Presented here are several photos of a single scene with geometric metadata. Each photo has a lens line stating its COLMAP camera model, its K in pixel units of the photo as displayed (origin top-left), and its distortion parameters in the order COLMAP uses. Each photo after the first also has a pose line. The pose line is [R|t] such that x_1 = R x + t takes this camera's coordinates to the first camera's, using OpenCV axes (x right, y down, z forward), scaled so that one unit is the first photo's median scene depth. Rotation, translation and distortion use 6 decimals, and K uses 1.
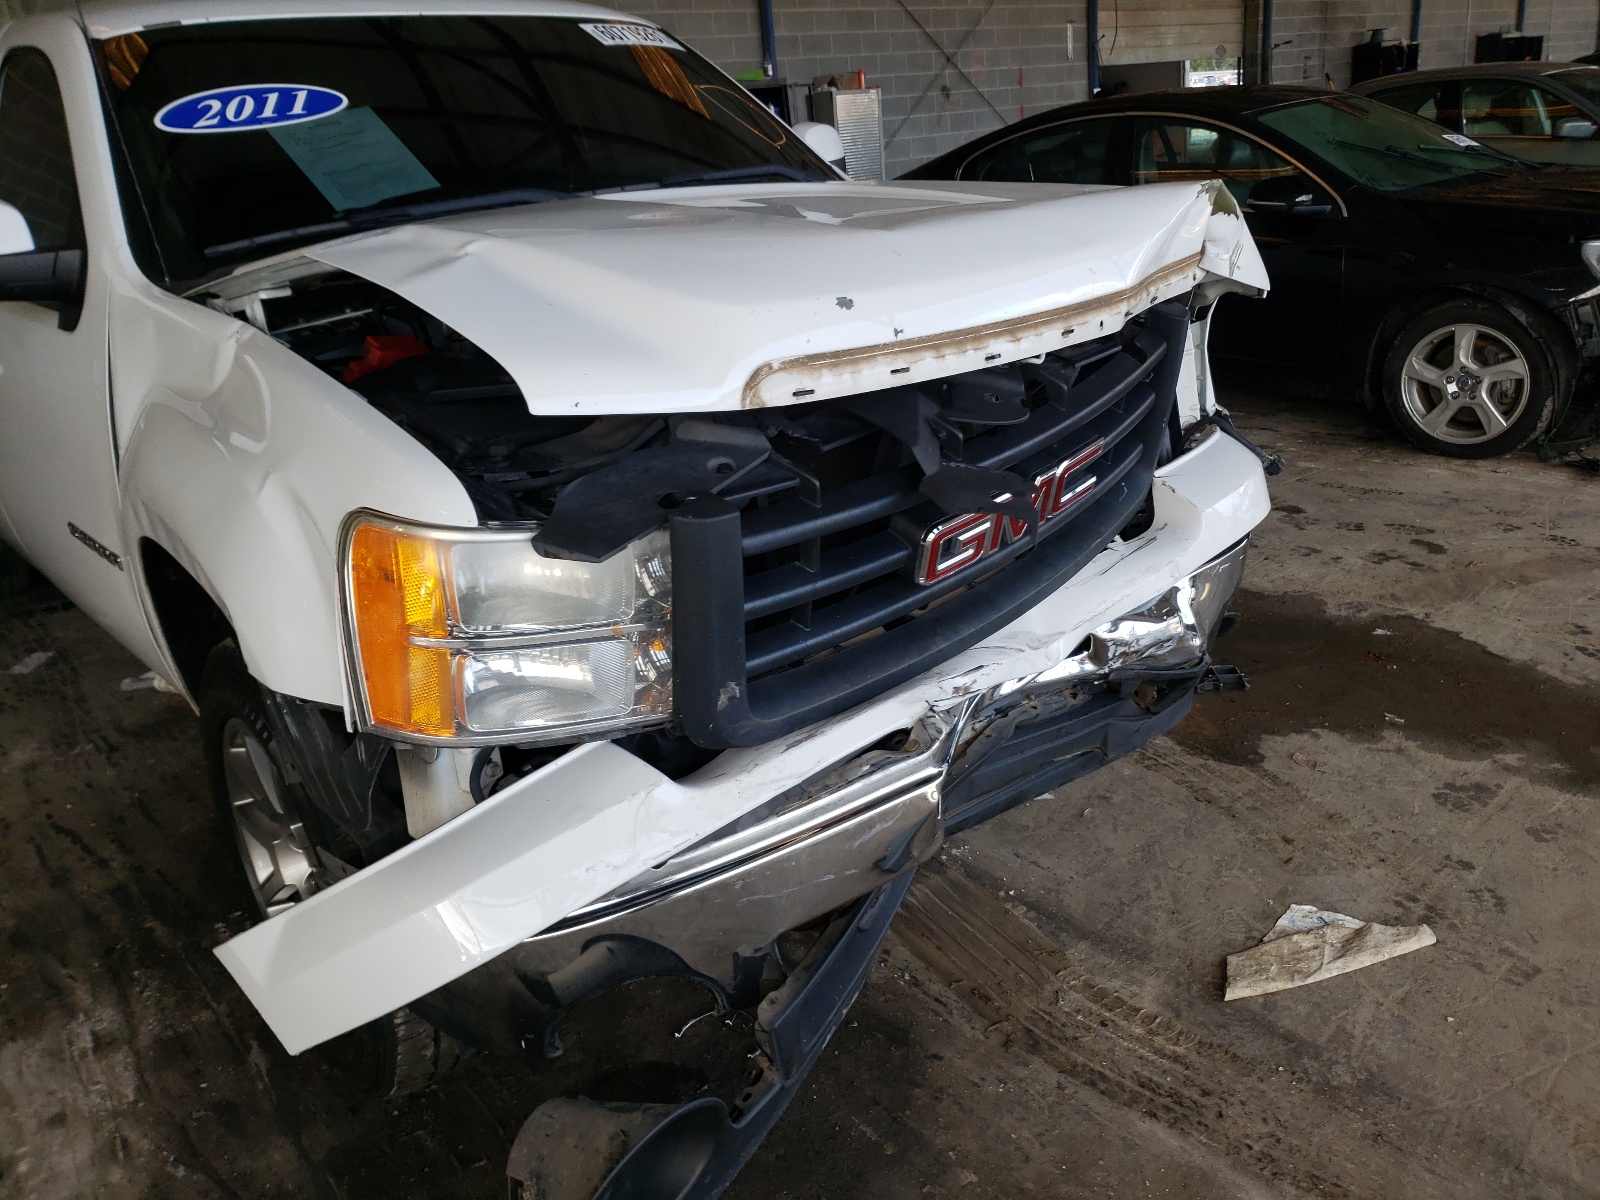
lens RADIAL K [[1281.2, 0, 795.3], [0, 1281.2, 596.4], [0, 0, 1]] dist [0.003167, -0.005028]
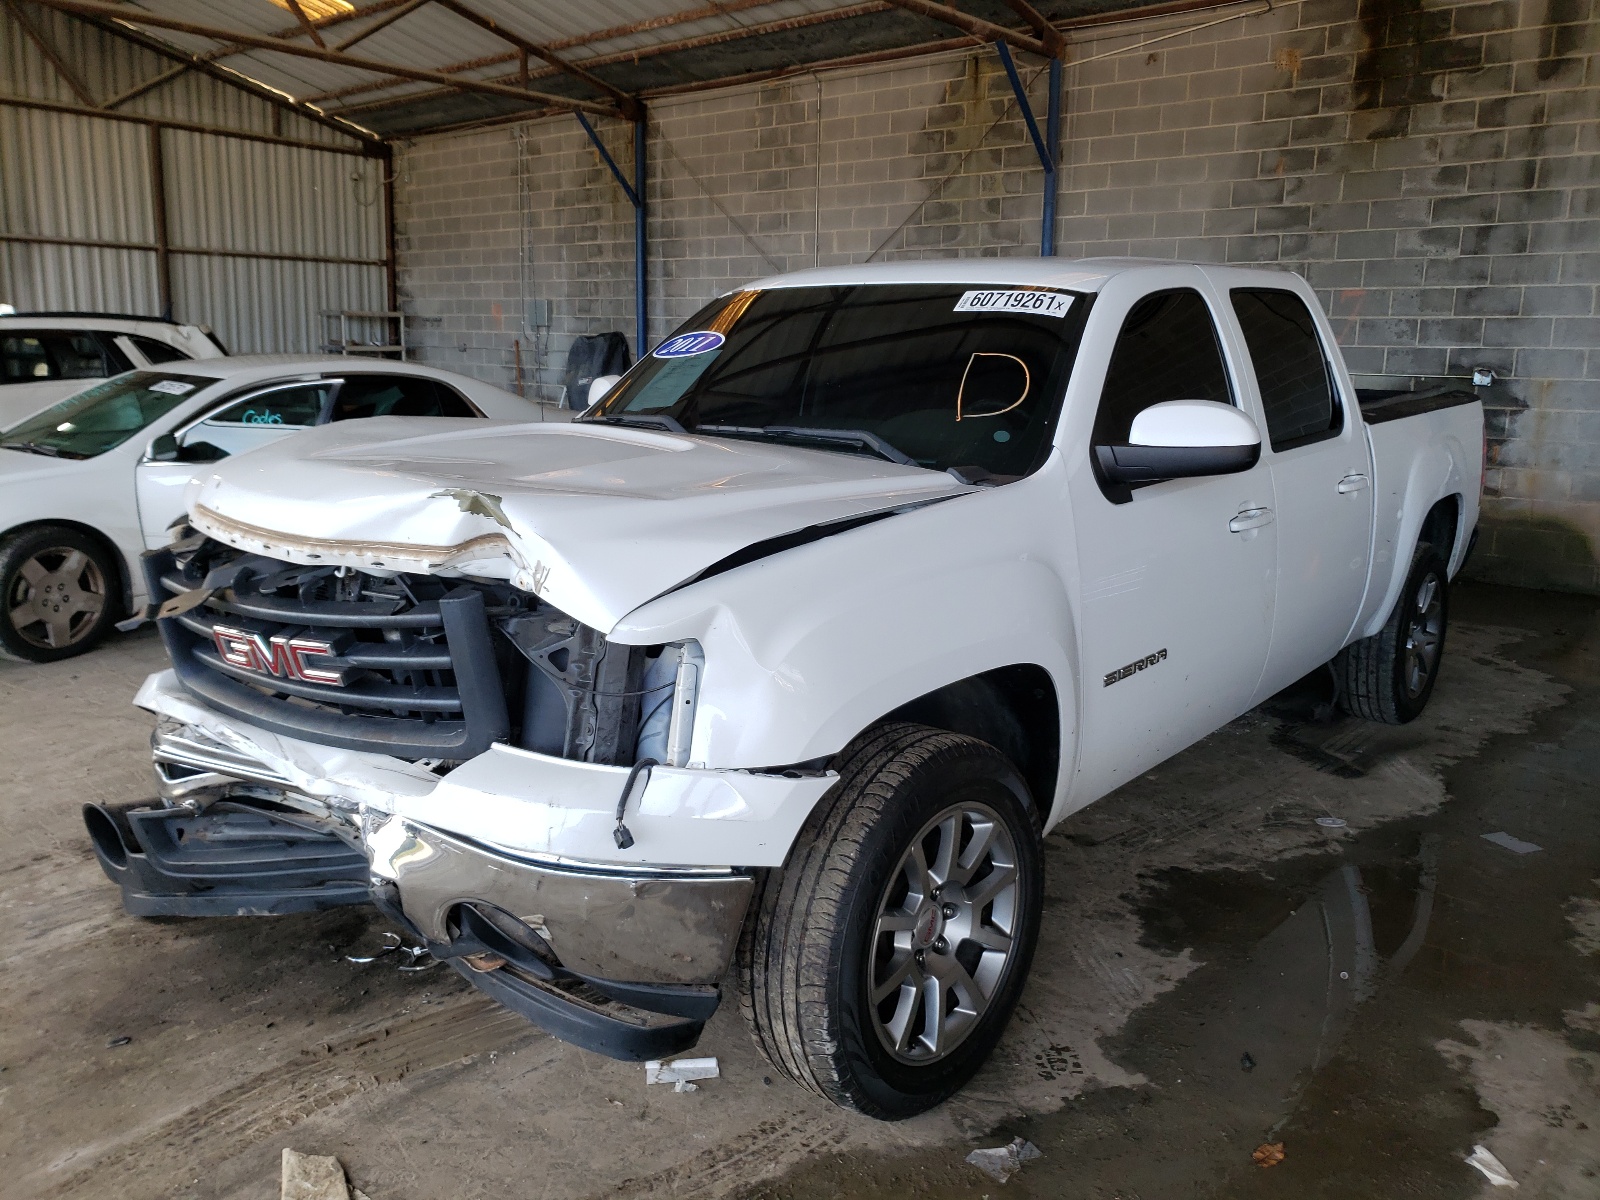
lens RADIAL K [[1281.2, 0, 795.3], [0, 1281.2, 596.4], [0, 0, 1]] dist [0.003167, -0.005028]
pose [[0.093392, 0.272020, -0.957749, 1.270302], [-0.360709, 0.905847, 0.222105, -0.525491], [0.927991, 0.324726, 0.182719, 0.998262]]
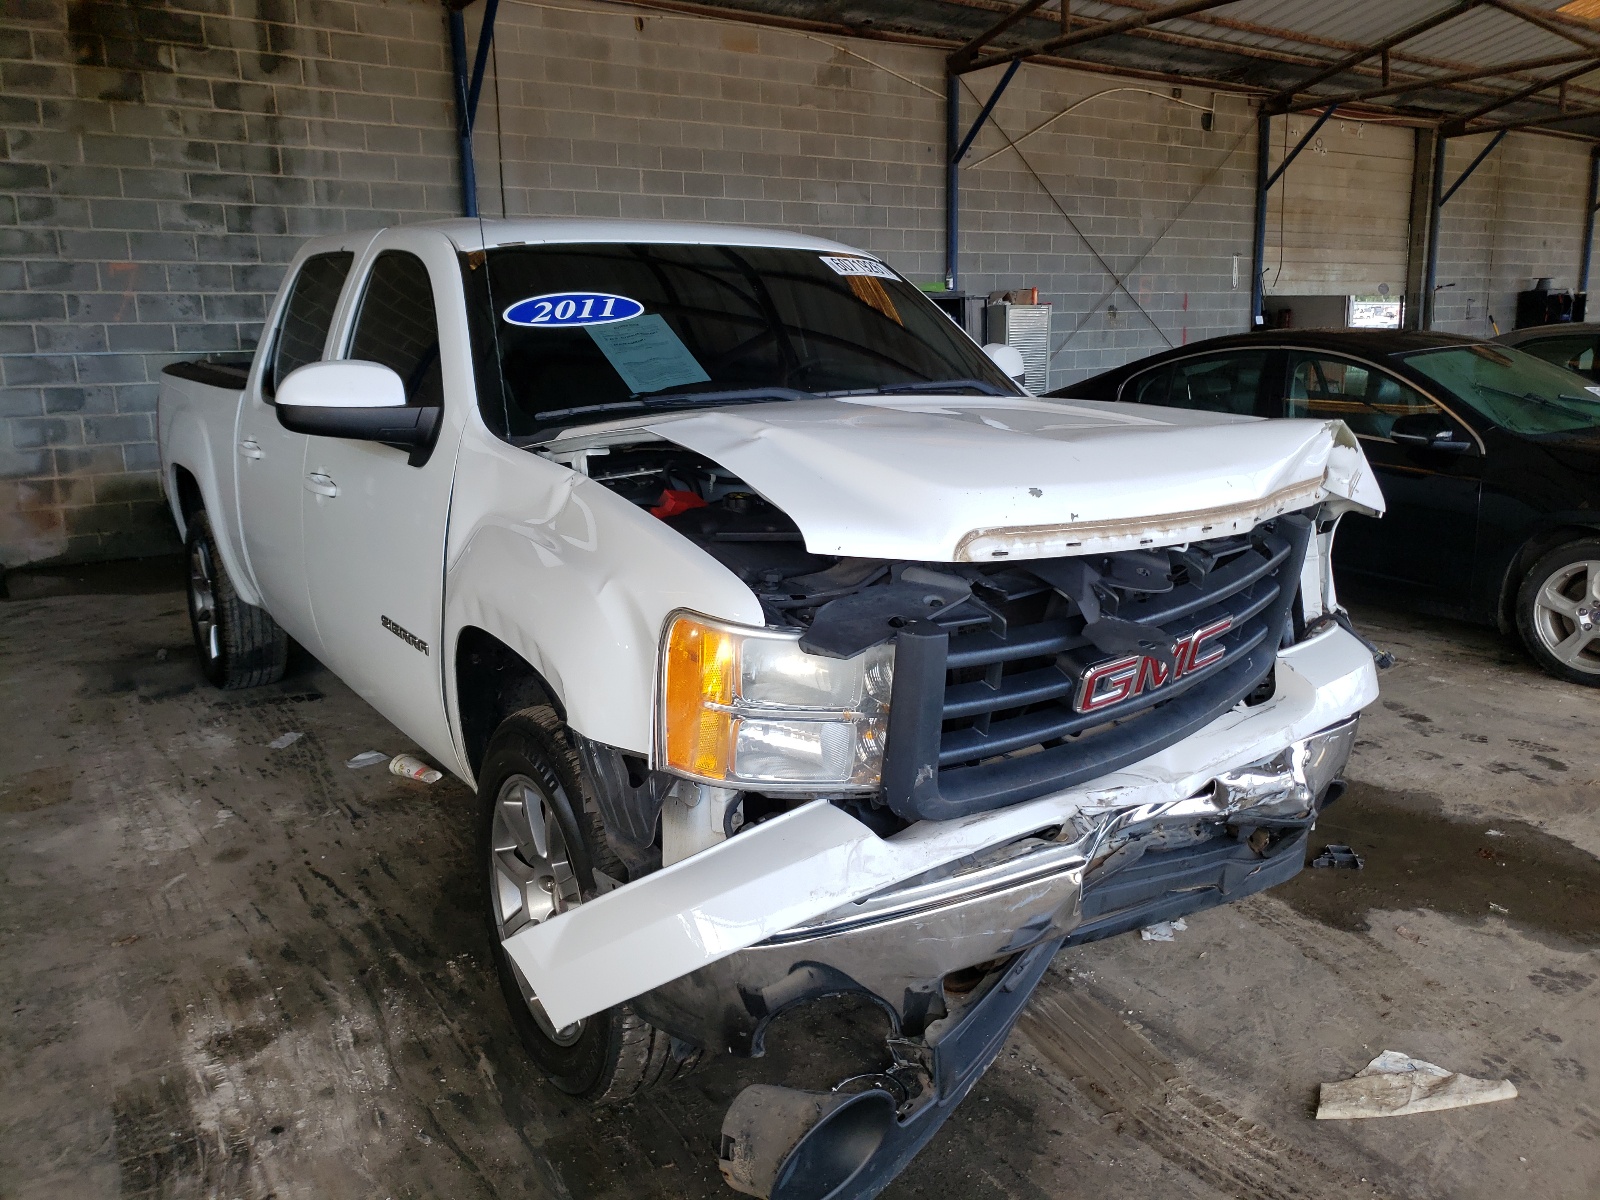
lens RADIAL K [[1310.6, 0, 800.0], [0, 1310.6, 600.0], [0, 0, 1]] dist [0.007163, 0.012566]
pose [[0.991213, 0.088042, -0.098717, -0.041799], [-0.100957, 0.985750, -0.134555, 0.062127], [0.085464, 0.143339, 0.985977, -0.241775]]
